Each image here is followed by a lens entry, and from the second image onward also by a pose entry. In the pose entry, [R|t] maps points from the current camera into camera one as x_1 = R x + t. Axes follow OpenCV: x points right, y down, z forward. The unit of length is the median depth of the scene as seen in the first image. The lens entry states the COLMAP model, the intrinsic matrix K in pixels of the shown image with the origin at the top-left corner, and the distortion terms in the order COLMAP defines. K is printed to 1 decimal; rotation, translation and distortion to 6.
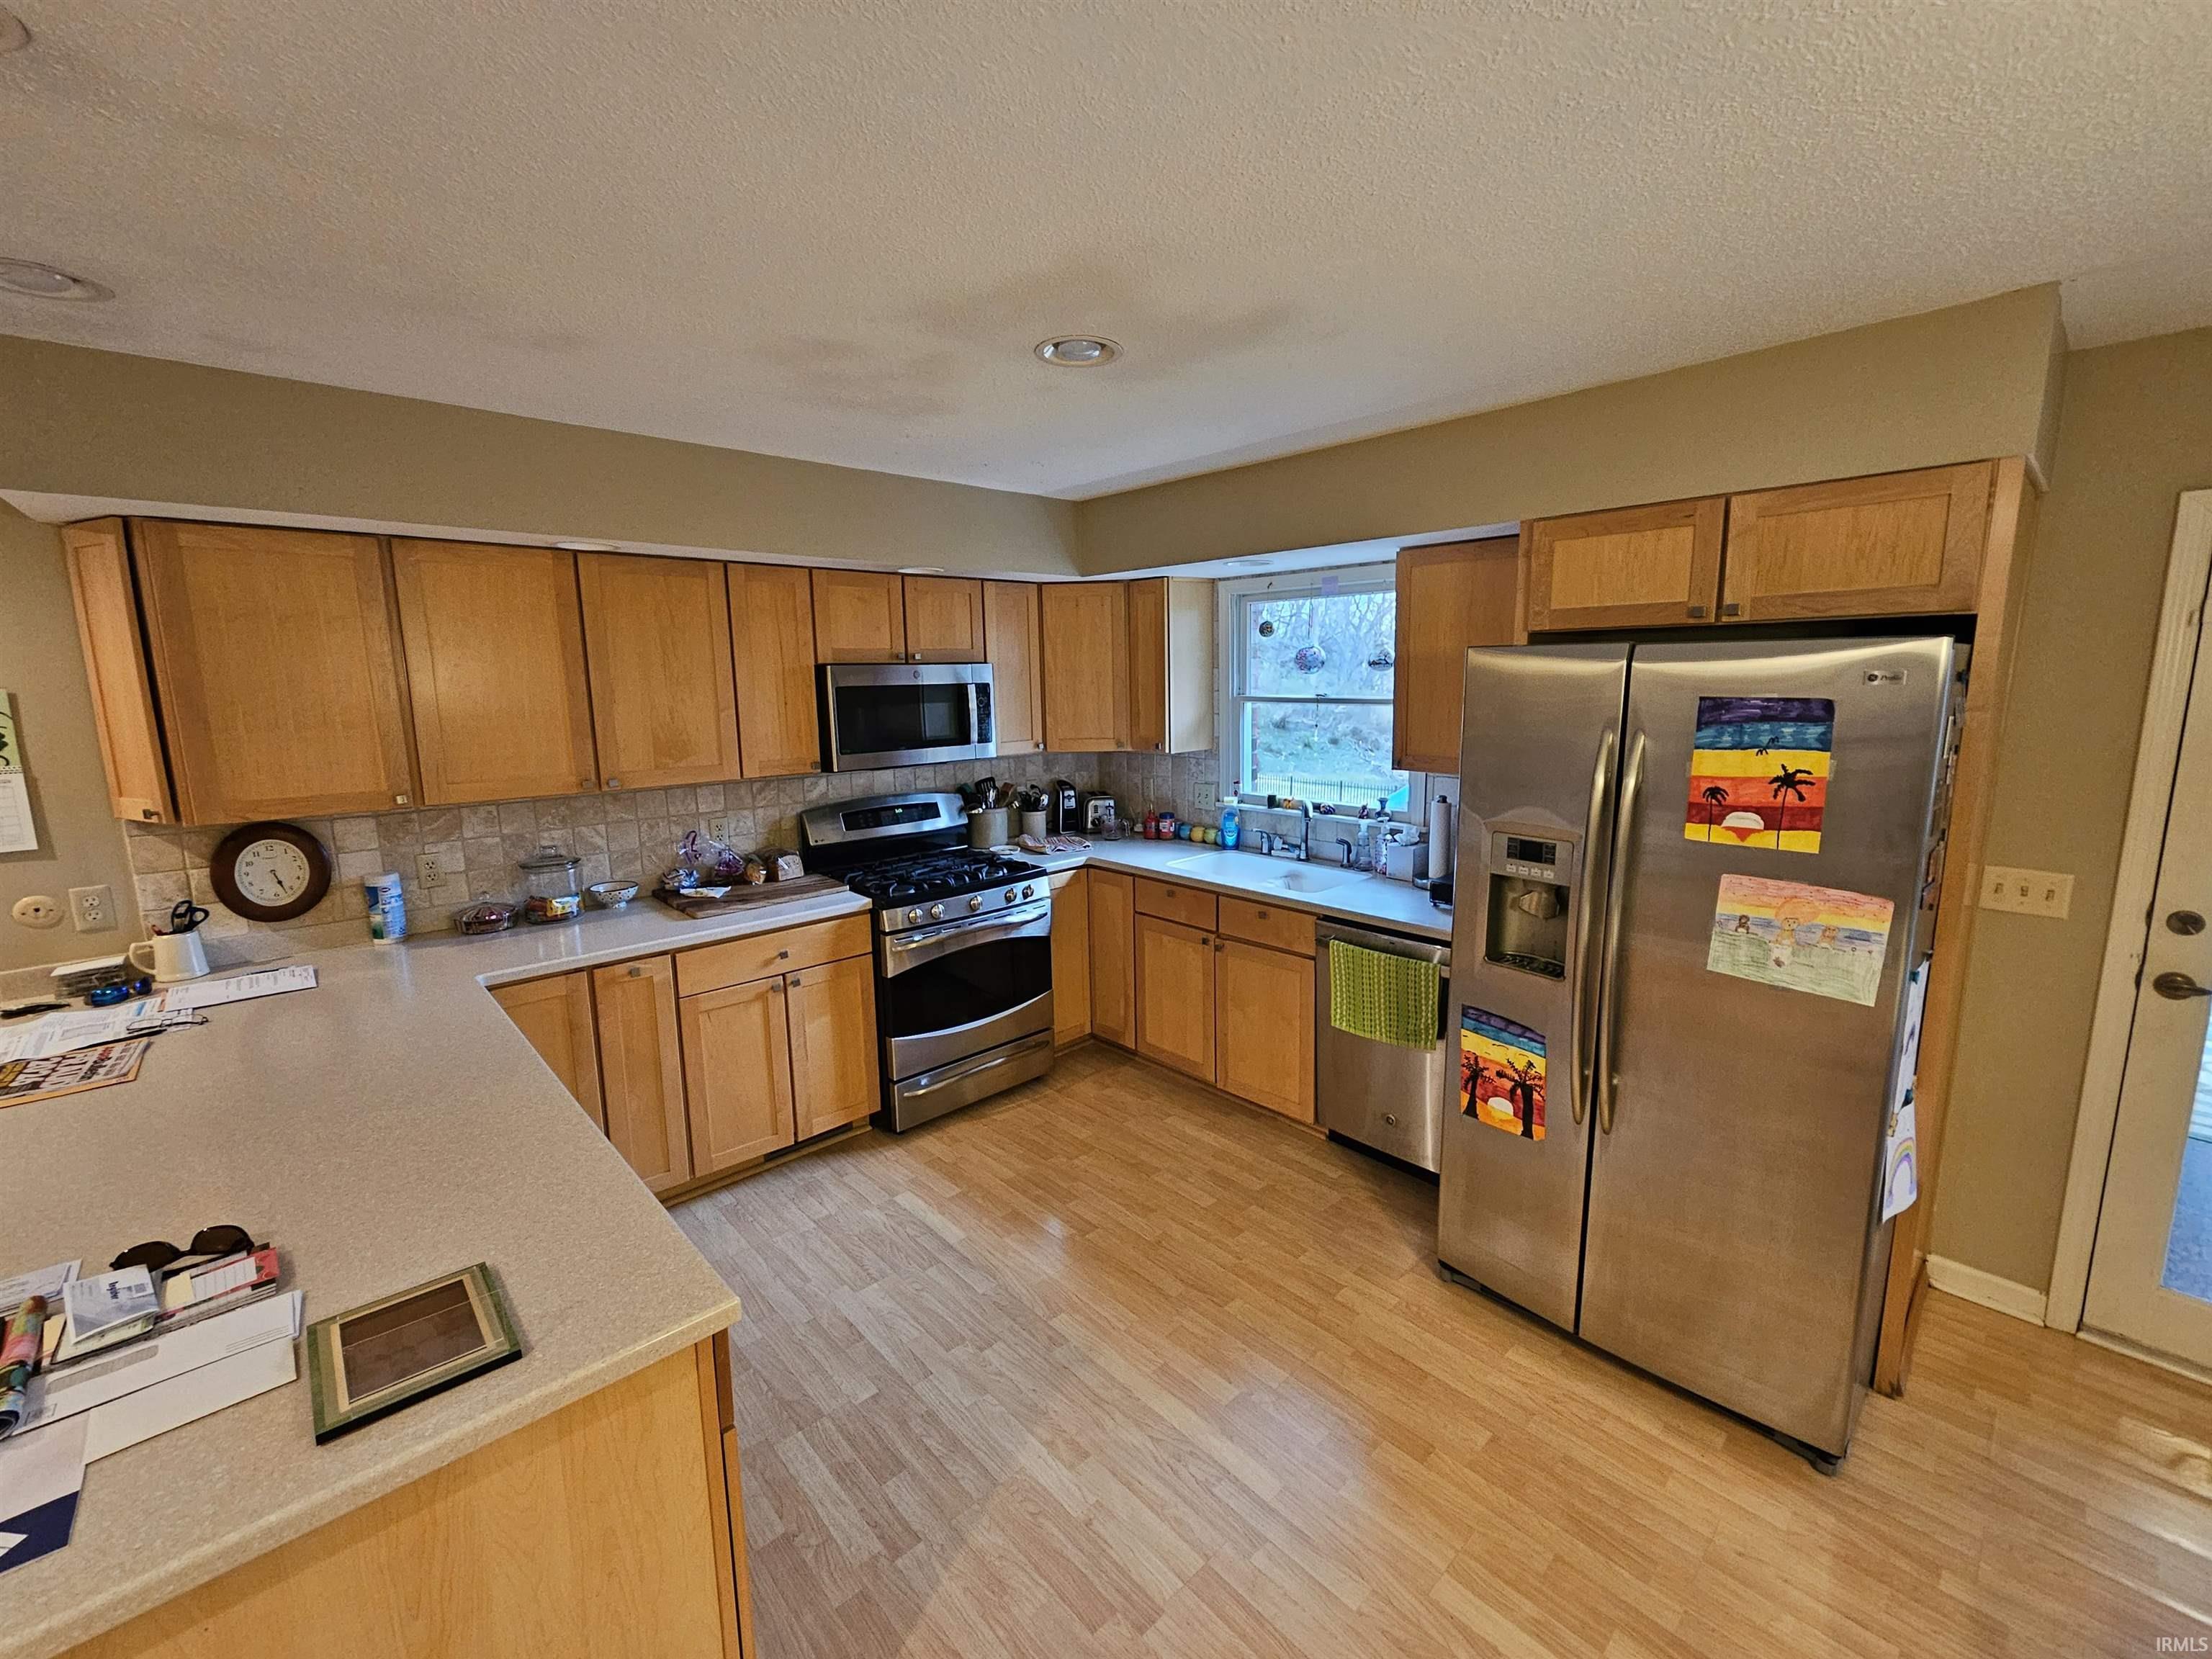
lens RADIAL K [[893.2, 0, 1088.9], [0, 893.2, 820.2], [0, 0, 1]] dist [-0.001034, -0.000673]
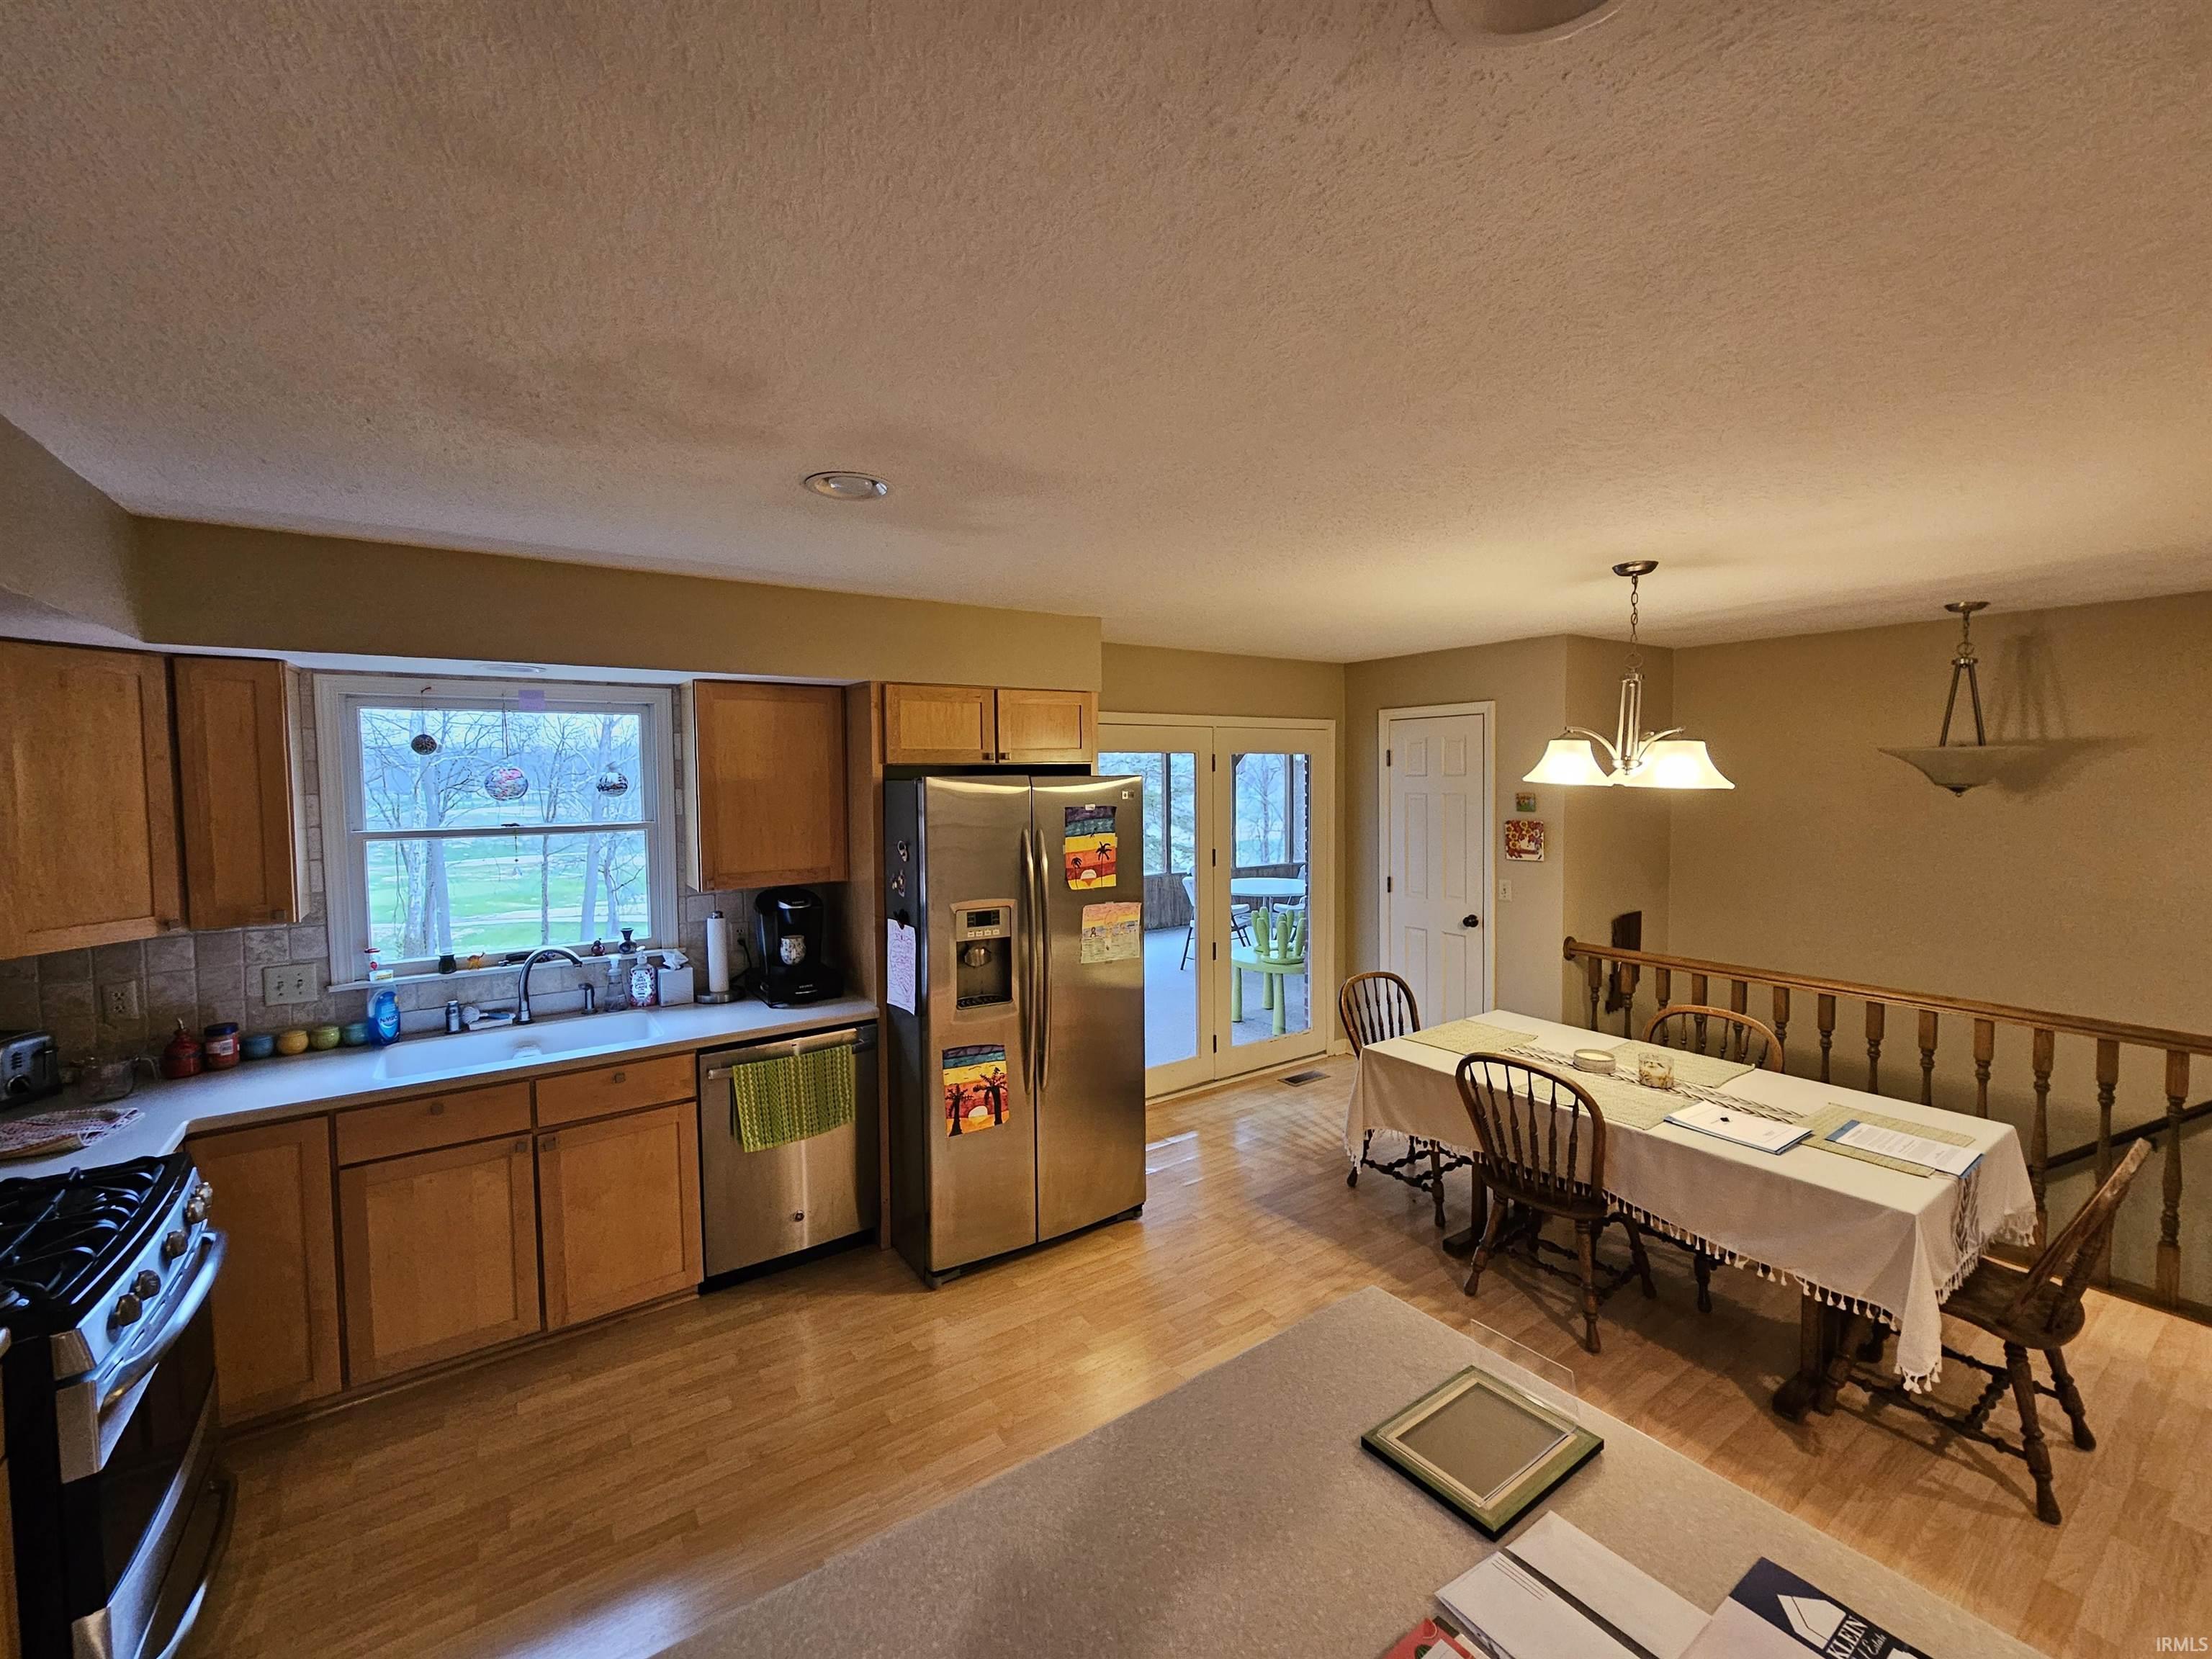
lens RADIAL K [[907.0, 0, 1113.9], [0, 907.0, 815.2], [0, 0, 1]] dist [0.000346, 0.000035]
pose [[0.146346, -0.036801, 0.988549, -0.872274], [0.169978, 0.985381, 0.011520, -0.106452], [-0.974521, 0.166346, 0.150462, 0.537725]]
